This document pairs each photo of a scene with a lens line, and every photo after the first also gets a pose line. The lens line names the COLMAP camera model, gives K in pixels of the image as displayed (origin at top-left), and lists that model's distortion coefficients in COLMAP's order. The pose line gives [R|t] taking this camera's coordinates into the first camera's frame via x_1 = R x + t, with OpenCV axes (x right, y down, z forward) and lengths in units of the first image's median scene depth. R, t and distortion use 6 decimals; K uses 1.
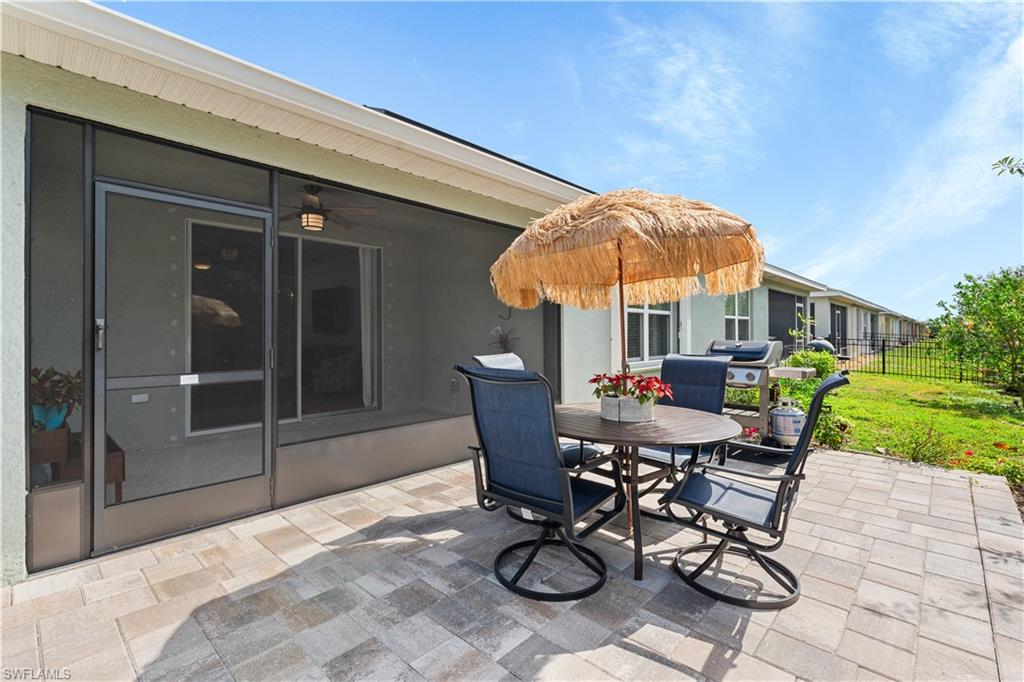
lens RADIAL K [[459.4, 0, 512.3], [0, 459.4, 333.1], [0, 0, 1]] dist [-0.002936, 0.000351]
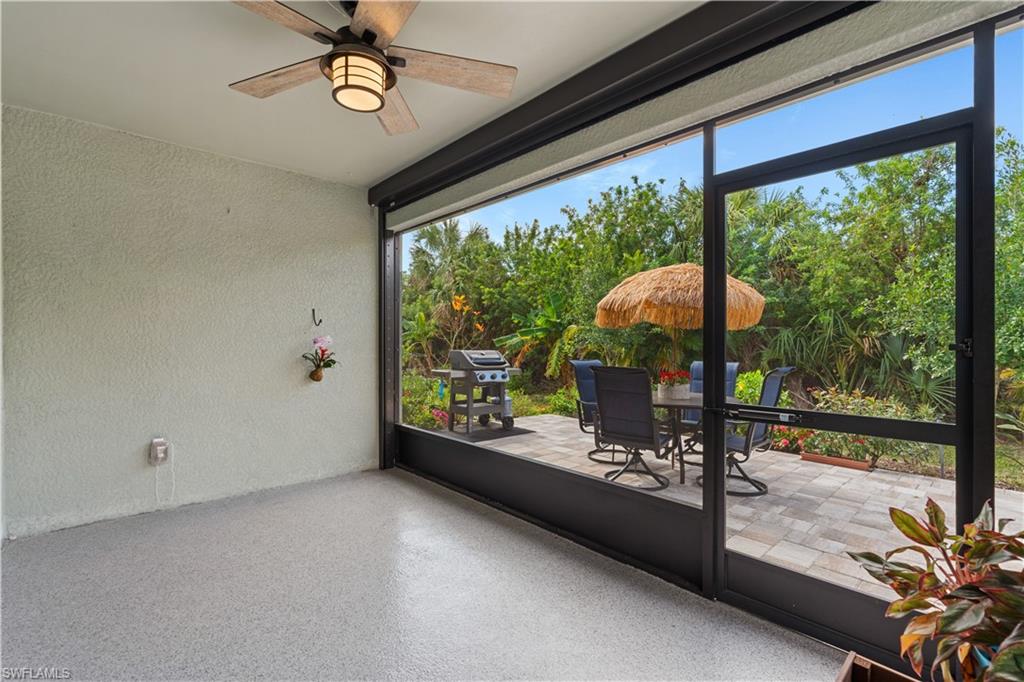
lens RADIAL K [[458.1, 0, 512.0], [0, 458.1, 341.0], [0, 0, 1]] dist [-0.002981, -0.000278]
pose [[0.079125, -0.000114, 0.996865, -1.832530], [-0.000740, 1.000000, 0.000173, -0.023073], [-0.996864, -0.000752, 0.079125, 1.834109]]
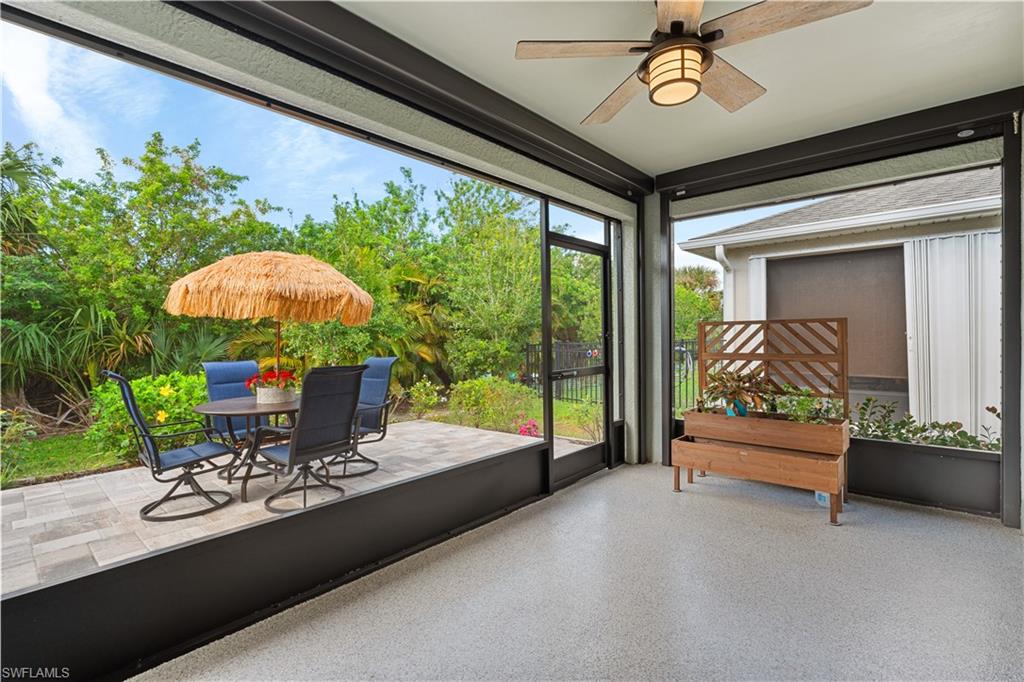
lens RADIAL K [[459.4, 0, 512.3], [0, 459.4, 333.1], [0, 0, 1]] dist [-0.002936, 0.000351]
pose [[-0.999638, 0.011535, -0.024316, -0.592613], [0.011656, 0.999920, -0.004818, -0.017503], [0.024258, -0.005100, -0.999693, 3.125379]]
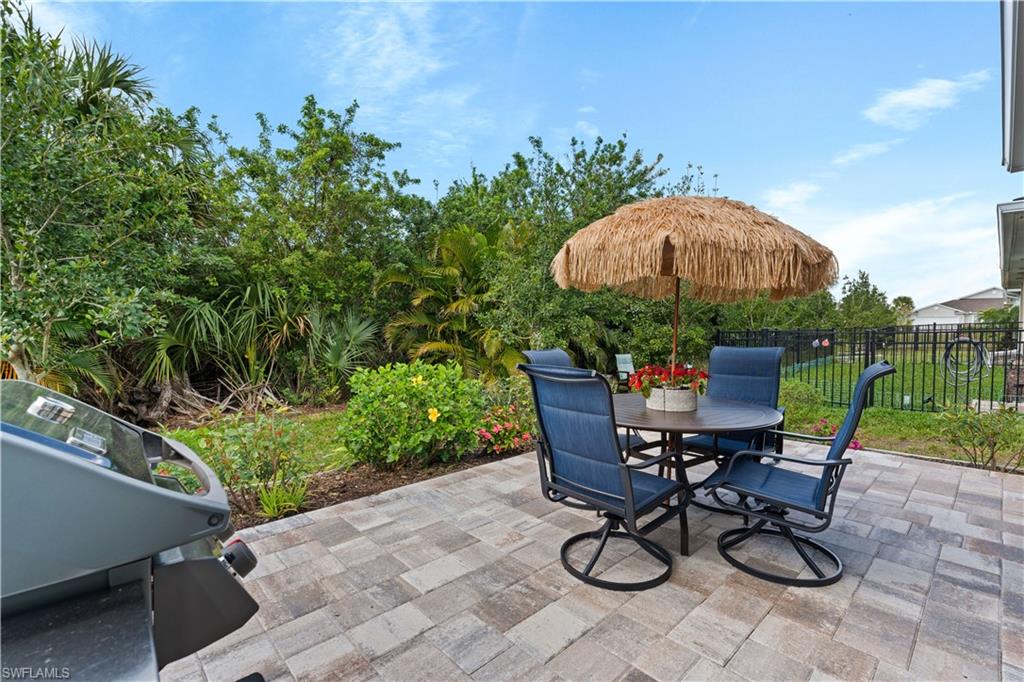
lens RADIAL K [[459.4, 0, 512.3], [0, 459.4, 333.1], [0, 0, 1]] dist [-0.002936, 0.000351]
pose [[-0.997752, -0.000920, 0.067009, 0.660088], [0.000770, 0.999682, 0.025192, -0.011746], [-0.067011, 0.025187, -0.997434, 2.617558]]
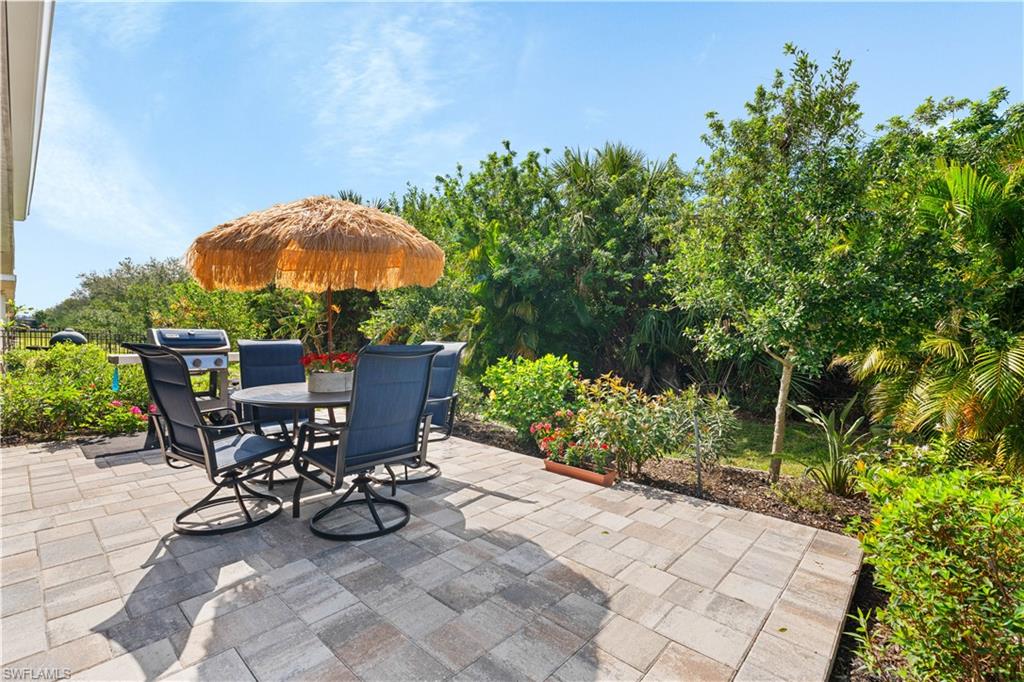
lens RADIAL K [[459.4, 0, 512.3], [0, 459.4, 333.1], [0, 0, 1]] dist [-0.002936, 0.000351]
pose [[-0.001504, -0.005330, 0.999985, -1.170110], [-0.006851, 0.999962, 0.005319, 0.041612], [-0.999975, -0.006842, -0.001540, 0.687516]]
